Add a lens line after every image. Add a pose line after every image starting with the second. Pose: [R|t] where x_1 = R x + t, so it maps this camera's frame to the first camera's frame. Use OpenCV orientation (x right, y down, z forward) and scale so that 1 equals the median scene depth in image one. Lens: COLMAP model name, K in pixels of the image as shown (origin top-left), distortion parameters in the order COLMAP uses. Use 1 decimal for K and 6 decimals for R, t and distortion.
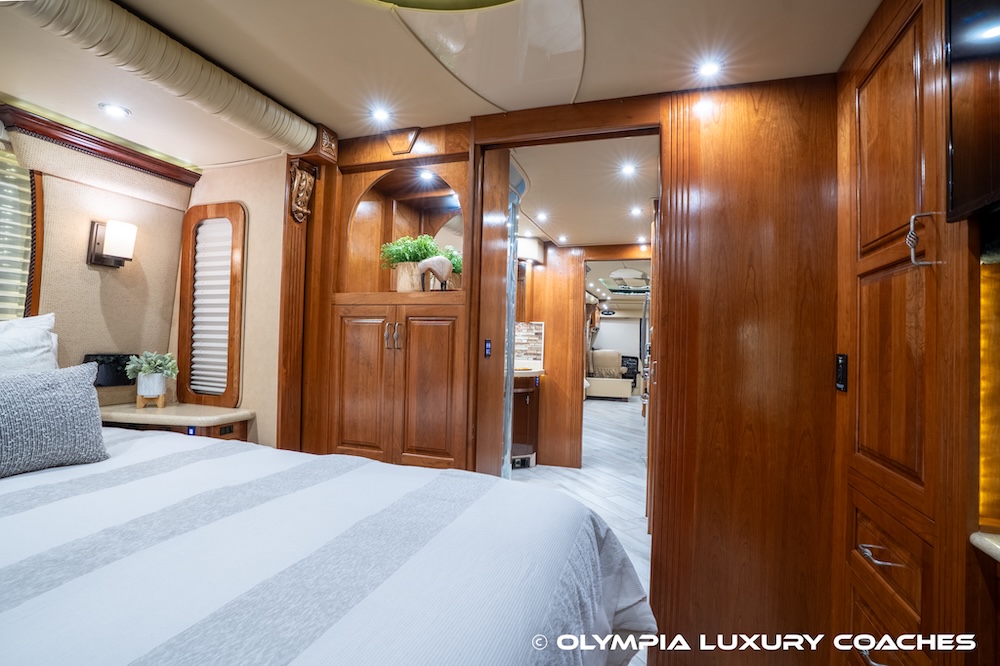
lens RADIAL K [[485.5, 0, 500.3], [0, 485.5, 328.9], [0, 0, 1]] dist [-0.065685, 0.026815]
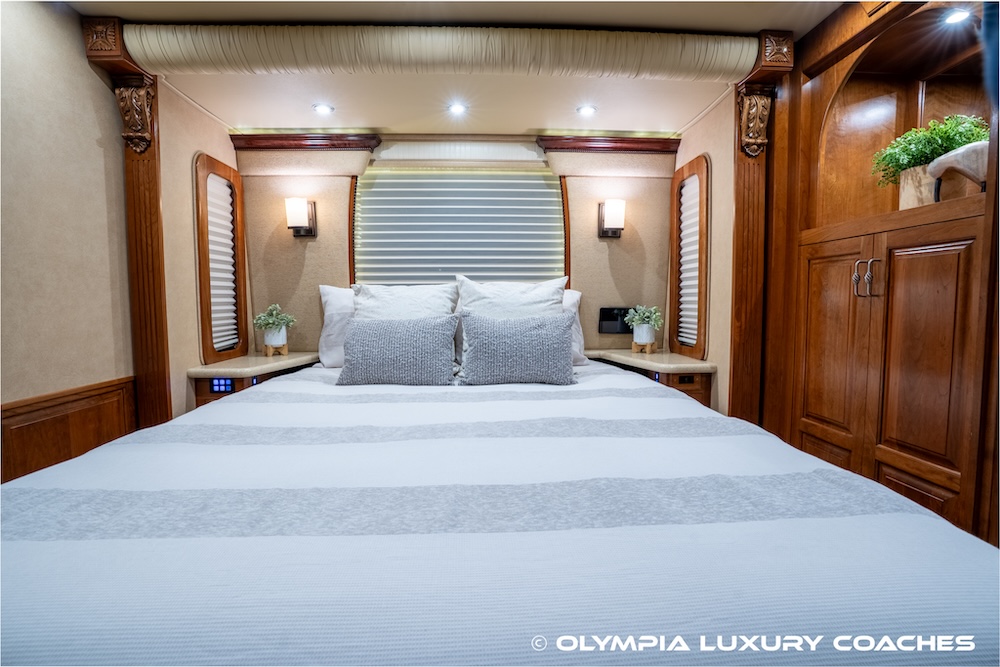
lens RADIAL K [[463.8, 0, 498.9], [0, 463.8, 329.5], [0, 0, 1]] dist [-0.071107, 0.028143]
pose [[0.361226, 0.034012, -0.931858, 0.195745], [0.032090, 0.998289, 0.048876, 0.039611], [0.931926, -0.047559, 0.359517, 0.251920]]
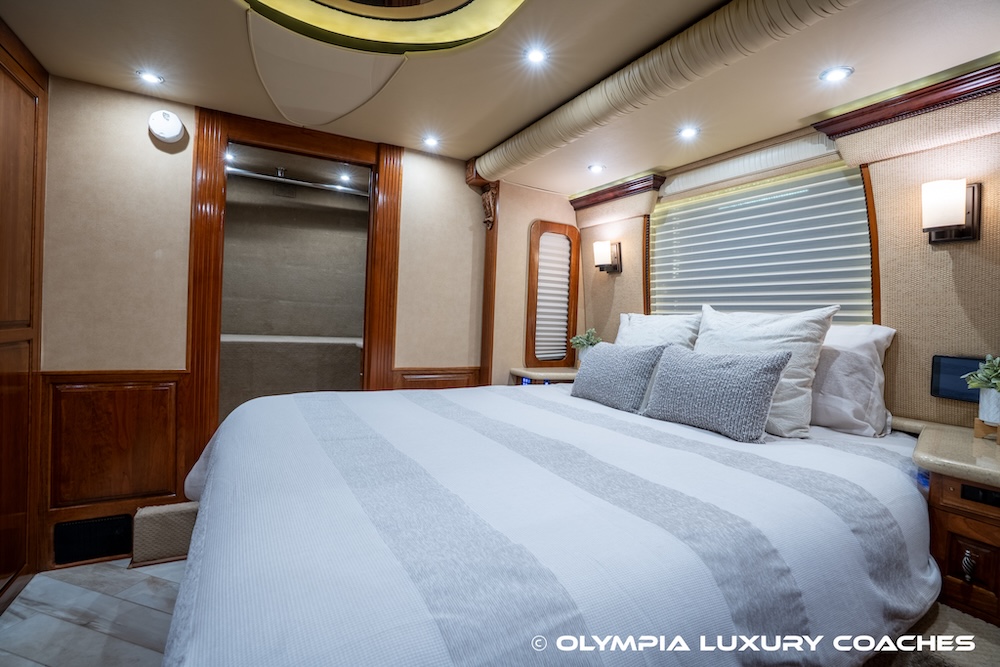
lens RADIAL K [[467.0, 0, 501.5], [0, 467.0, 329.8], [0, 0, 1]] dist [-0.071589, 0.028109]
pose [[-0.666706, -0.037673, -0.744368, 0.183148], [-0.042695, 0.999012, -0.012321, 0.048094], [0.744097, 0.023567, -0.667656, 0.886744]]
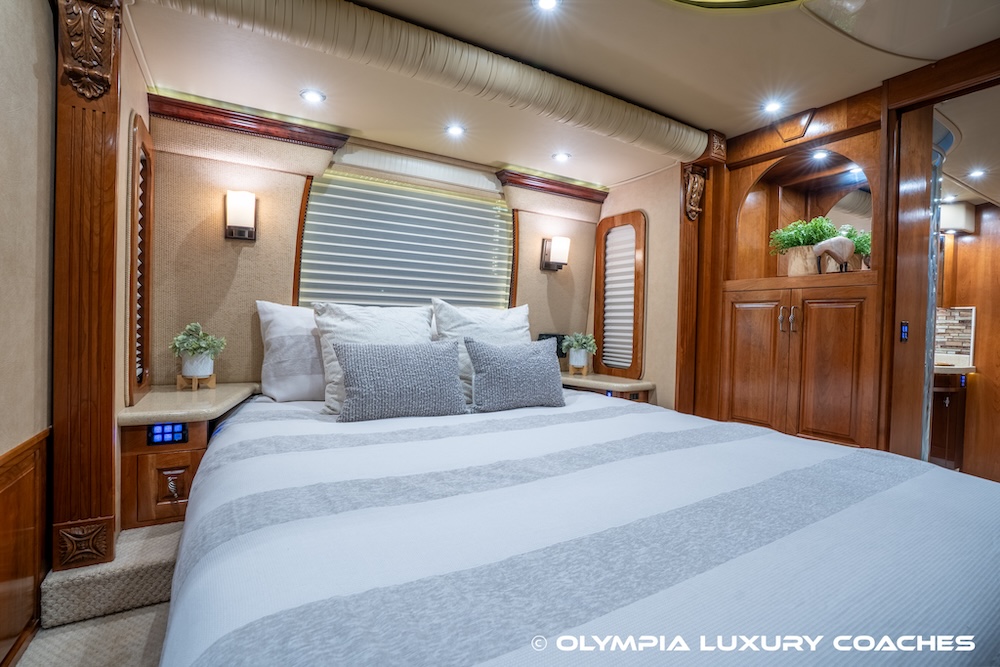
lens RADIAL K [[467.0, 0, 501.5], [0, 467.0, 329.8], [0, 0, 1]] dist [-0.071589, 0.028109]
pose [[0.758817, 0.004863, -0.651285, -0.051308], [0.005852, 0.999881, 0.014284, 0.019765], [0.651277, -0.014650, 0.758698, -0.130882]]
